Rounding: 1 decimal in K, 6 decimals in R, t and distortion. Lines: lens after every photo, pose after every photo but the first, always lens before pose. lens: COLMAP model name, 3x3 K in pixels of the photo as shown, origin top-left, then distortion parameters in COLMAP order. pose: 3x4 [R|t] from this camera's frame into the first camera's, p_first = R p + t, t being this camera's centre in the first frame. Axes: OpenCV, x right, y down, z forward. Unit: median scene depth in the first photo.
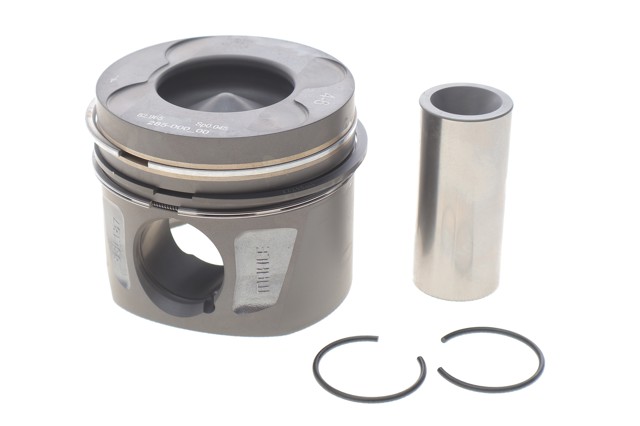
lens RADIAL K [[1217.5, 0, 320.4], [0, 1217.5, 212.9], [0, 0, 1]] dist [-0.027670, 0.000000]
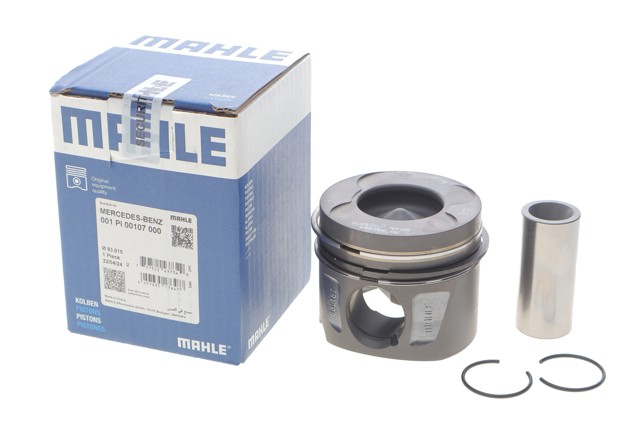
lens RADIAL K [[1217.5, 0, 319.7], [0, 1217.5, 213.5], [0, 0, 1]] dist [-0.027670, 0.000000]
pose [[0.999945, -0.010256, 0.002028, -0.188798], [0.010388, 0.996545, -0.082400, 0.039356], [-0.001176, 0.082417, 0.996597, -0.597995]]
